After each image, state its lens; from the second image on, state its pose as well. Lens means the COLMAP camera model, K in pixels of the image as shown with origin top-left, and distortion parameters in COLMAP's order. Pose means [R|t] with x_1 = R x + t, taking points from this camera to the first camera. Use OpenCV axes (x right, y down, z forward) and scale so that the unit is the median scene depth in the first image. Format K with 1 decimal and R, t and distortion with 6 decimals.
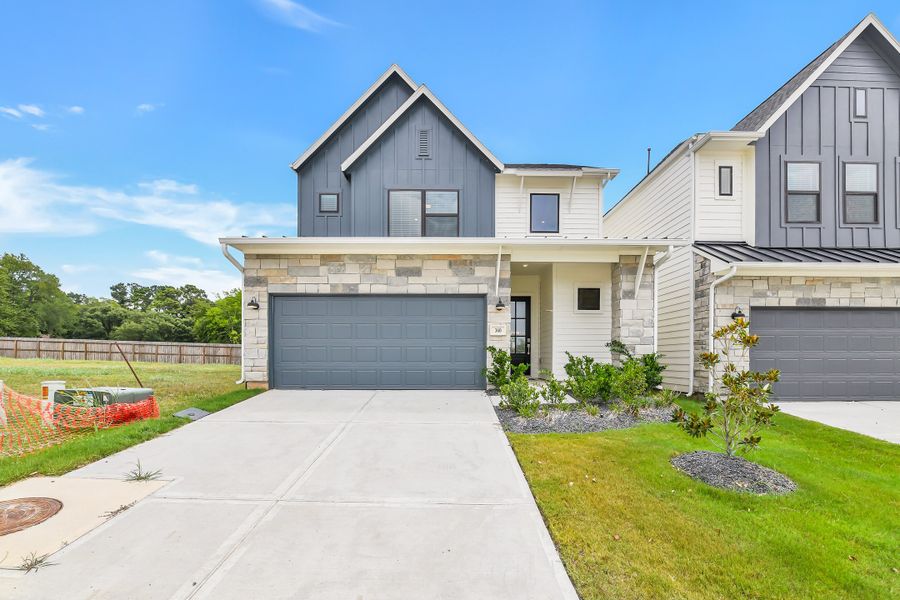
lens RADIAL K [[391.5, 0, 452.9], [0, 391.5, 359.3], [0, 0, 1]] dist [-0.004048, -0.004398]
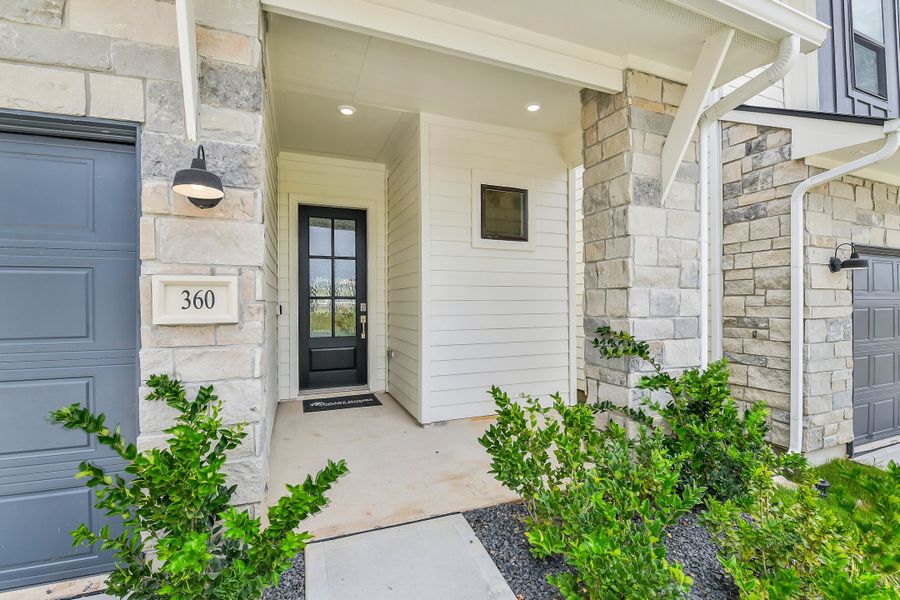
lens RADIAL K [[391.5, 0, 448.5], [0, 391.5, 312.9], [0, 0, 1]] dist [-0.004048, -0.004398]
pose [[0.930001, -0.016880, 0.367170, 0.160100], [0.008823, 0.999682, 0.023611, -0.068861], [-0.367452, -0.018719, 0.929854, 0.729362]]
